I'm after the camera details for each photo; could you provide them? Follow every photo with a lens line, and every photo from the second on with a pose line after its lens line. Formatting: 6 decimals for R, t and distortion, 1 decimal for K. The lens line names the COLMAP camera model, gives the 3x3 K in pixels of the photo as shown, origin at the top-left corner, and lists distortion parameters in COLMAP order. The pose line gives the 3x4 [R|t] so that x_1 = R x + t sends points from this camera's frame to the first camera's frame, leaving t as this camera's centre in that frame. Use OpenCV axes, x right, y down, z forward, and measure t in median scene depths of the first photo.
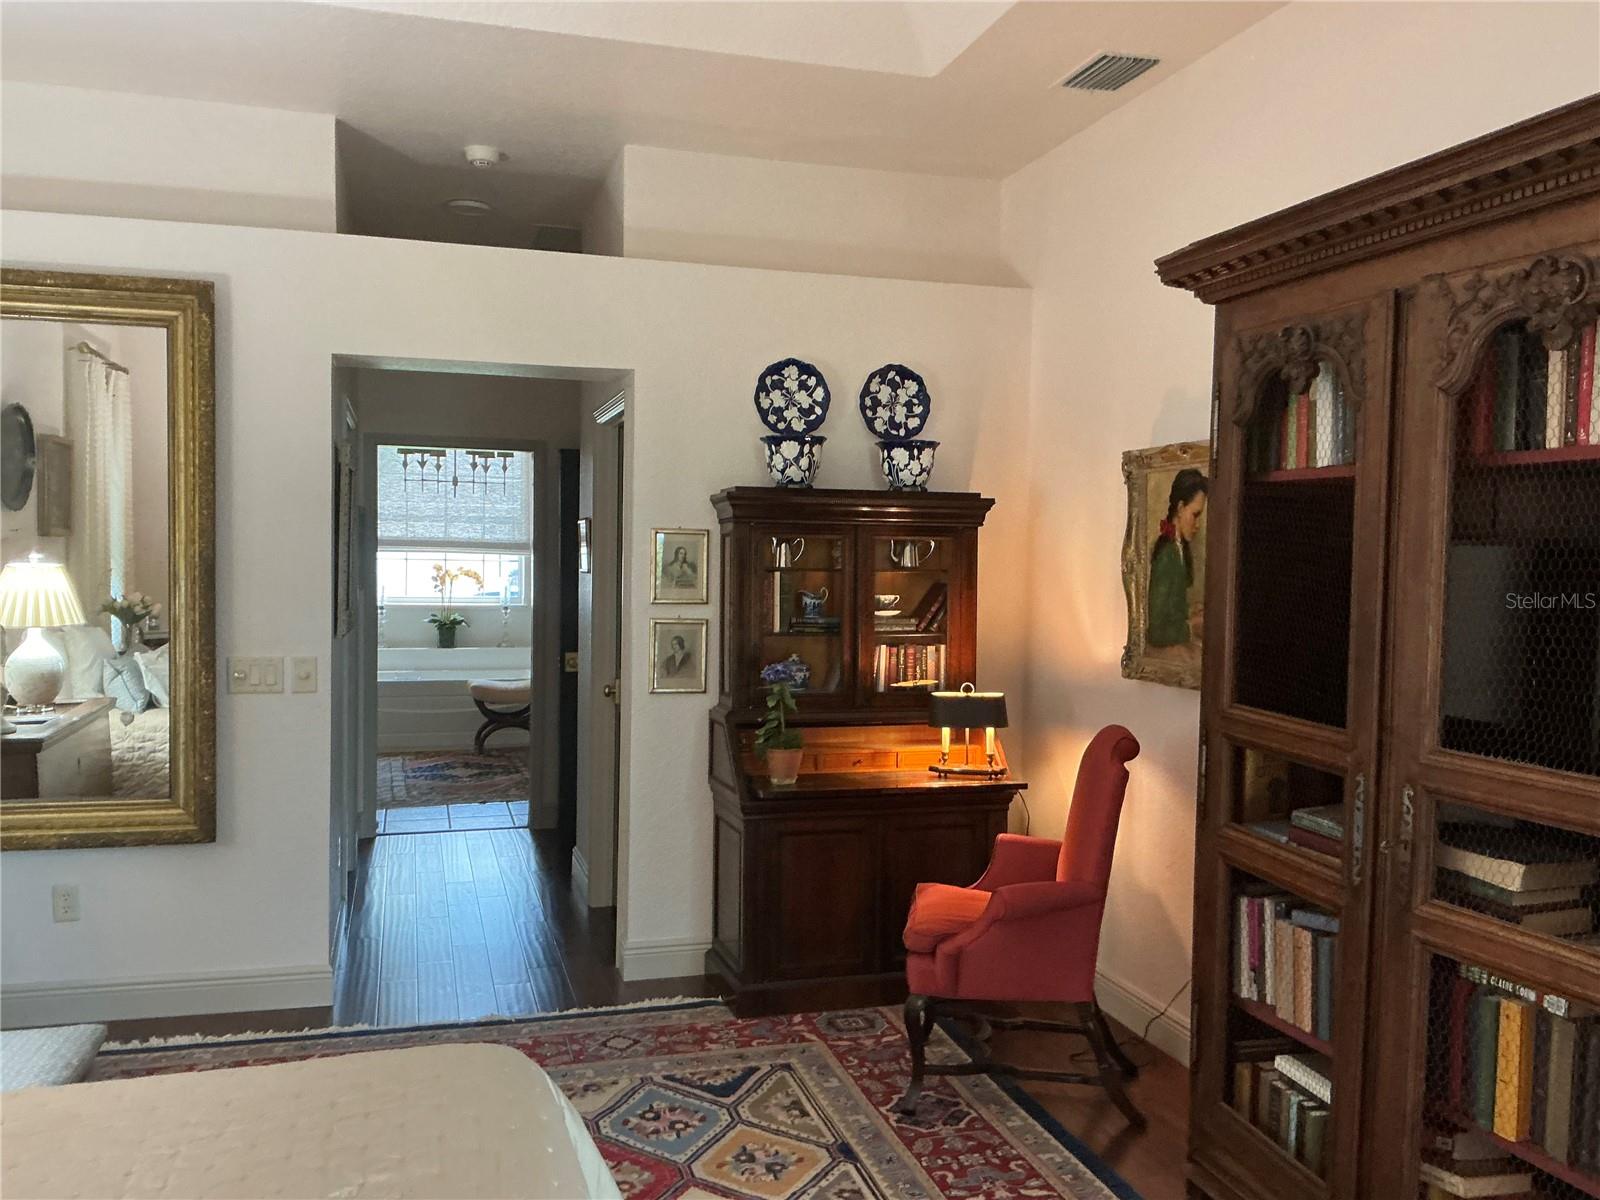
lens RADIAL K [[1320.1, 0, 804.1], [0, 1320.1, 604.1], [0, 0, 1]] dist [0.135862, -0.282190]
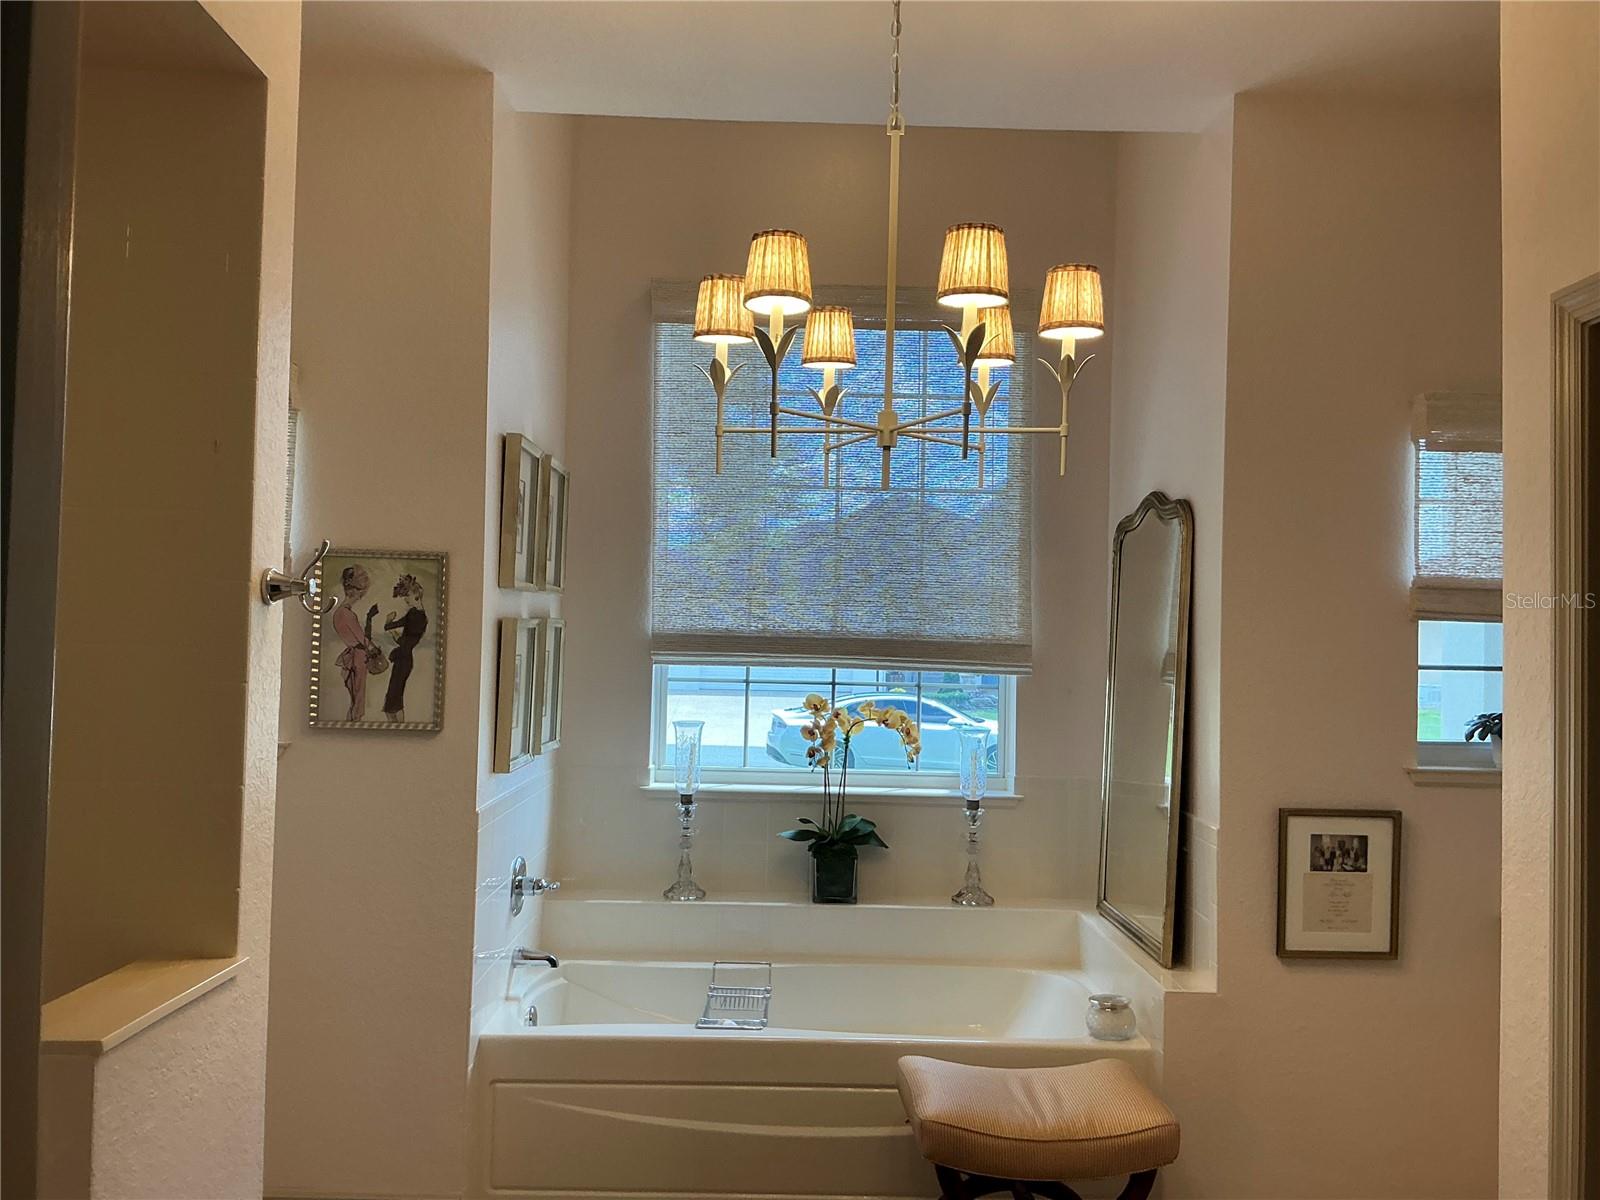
lens RADIAL K [[1320.1, 0, 804.1], [0, 1320.1, 604.1], [0, 0, 1]] dist [0.135862, -0.282190]
pose [[0.964015, -0.007154, -0.265750, -0.170344], [-0.015808, 0.996326, -0.084165, -0.023438], [0.265376, 0.085337, 0.960361, 0.606721]]
